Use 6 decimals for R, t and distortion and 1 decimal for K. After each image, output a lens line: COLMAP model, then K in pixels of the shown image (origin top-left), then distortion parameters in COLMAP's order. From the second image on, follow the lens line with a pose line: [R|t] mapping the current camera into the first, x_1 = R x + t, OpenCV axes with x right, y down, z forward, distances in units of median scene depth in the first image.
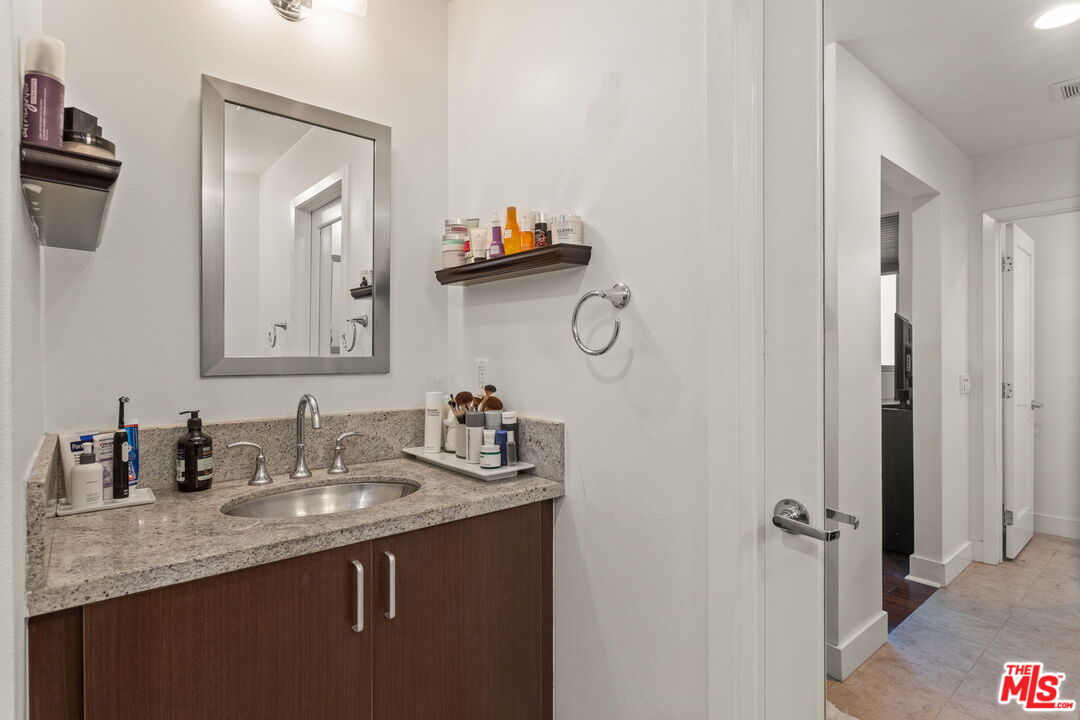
lens RADIAL K [[560.5, 0, 533.0], [0, 560.5, 354.2], [0, 0, 1]] dist [-0.035482, 0.018809]
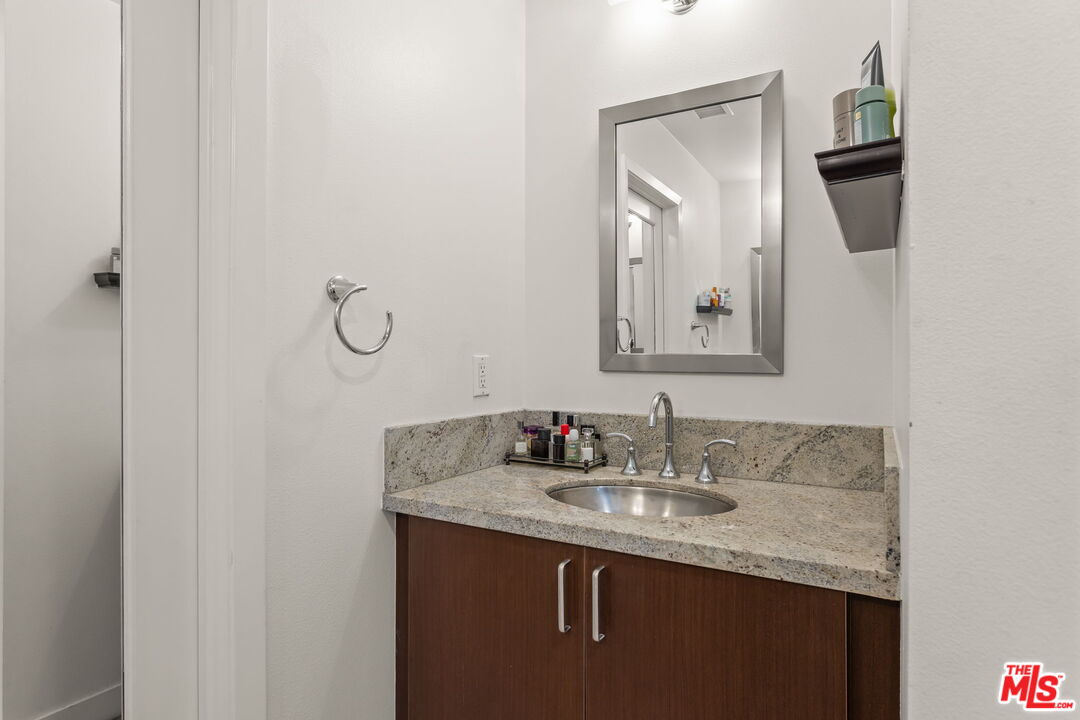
lens RADIAL K [[560.5, 0, 535.5], [0, 560.5, 355.8], [0, 0, 1]] dist [-0.035482, 0.018809]
pose [[0.348734, 0.002554, -0.937218, 0.447865], [0.001461, 0.999994, 0.003268, 0.004793], [0.937221, -0.002510, 0.348728, 0.463676]]
